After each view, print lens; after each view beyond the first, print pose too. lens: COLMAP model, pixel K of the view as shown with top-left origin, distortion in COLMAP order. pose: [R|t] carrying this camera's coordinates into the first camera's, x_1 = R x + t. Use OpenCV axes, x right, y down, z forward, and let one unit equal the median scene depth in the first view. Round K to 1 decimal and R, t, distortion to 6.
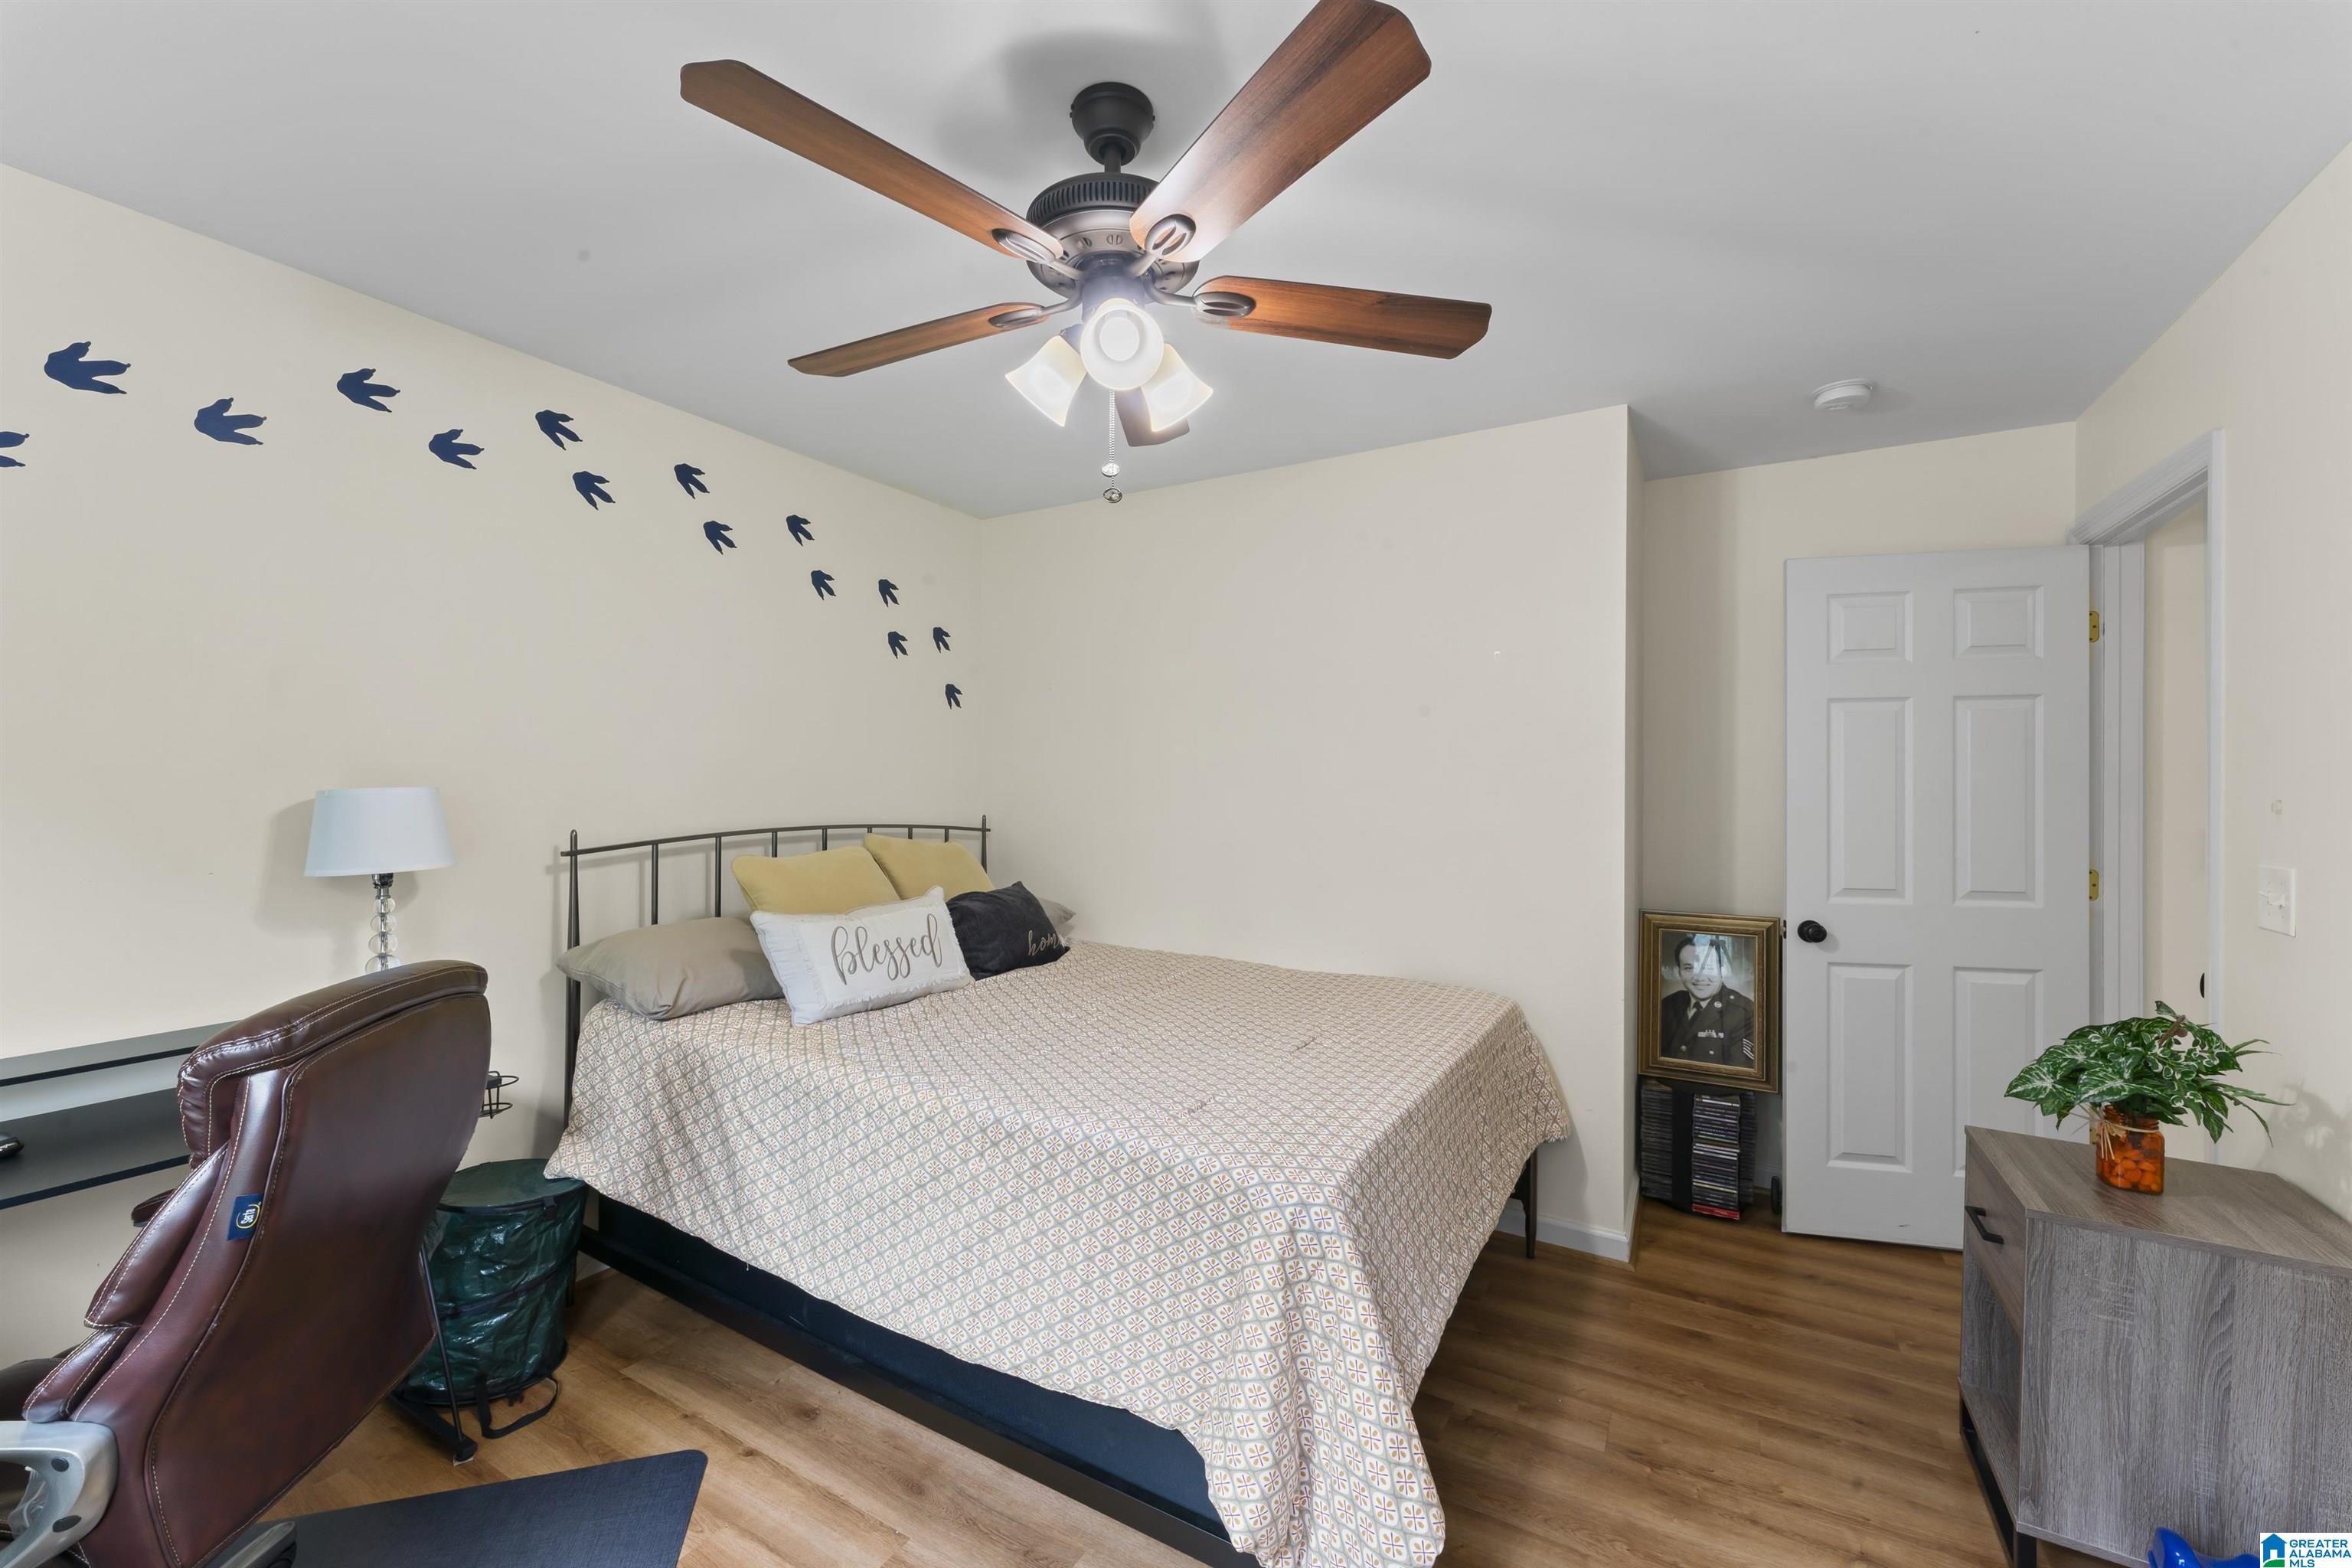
lens RADIAL K [[910.4, 0, 1176.0], [0, 910.4, 784.0], [0, 0, 1]] dist [-0.000034, 0.000050]
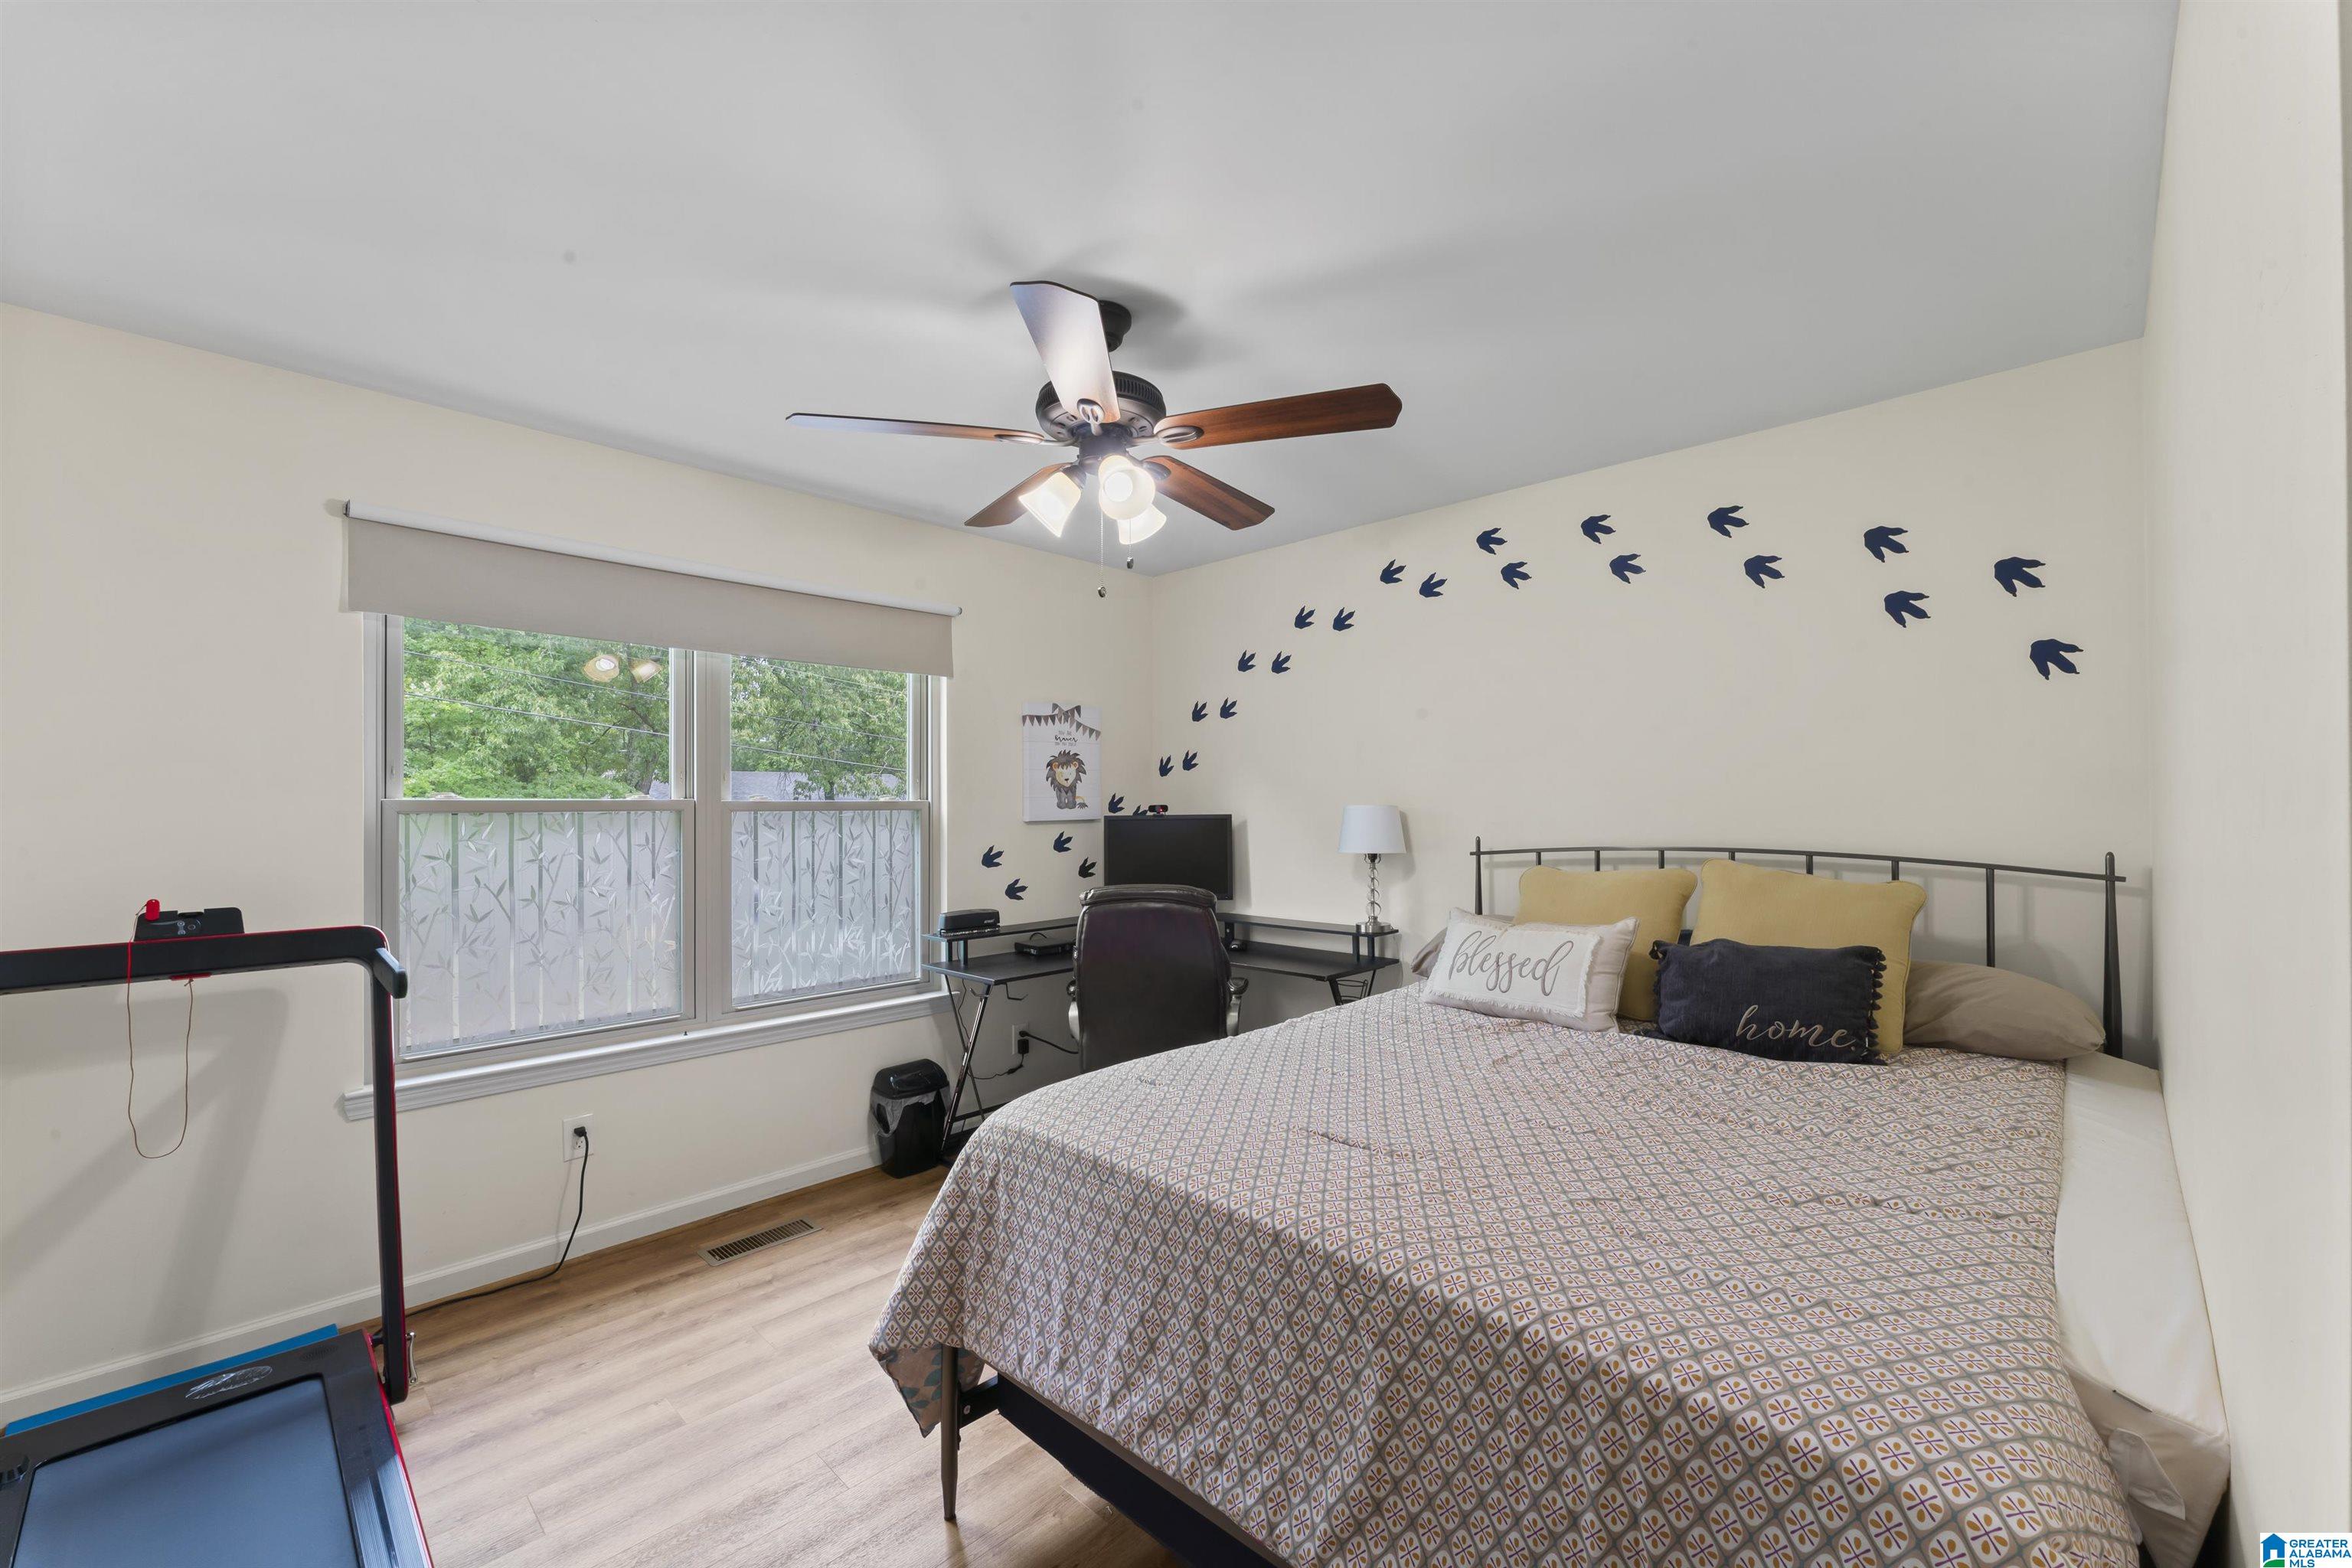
lens RADIAL K [[941.4, 0, 1177.4], [0, 941.4, 793.9], [0, 0, 1]] dist [0.002162, 0.000164]
pose [[-0.227054, -0.006881, -0.973858, 0.698383], [0.008271, 0.999925, -0.008994, -0.003746], [0.973847, -0.010097, -0.226981, 0.754871]]
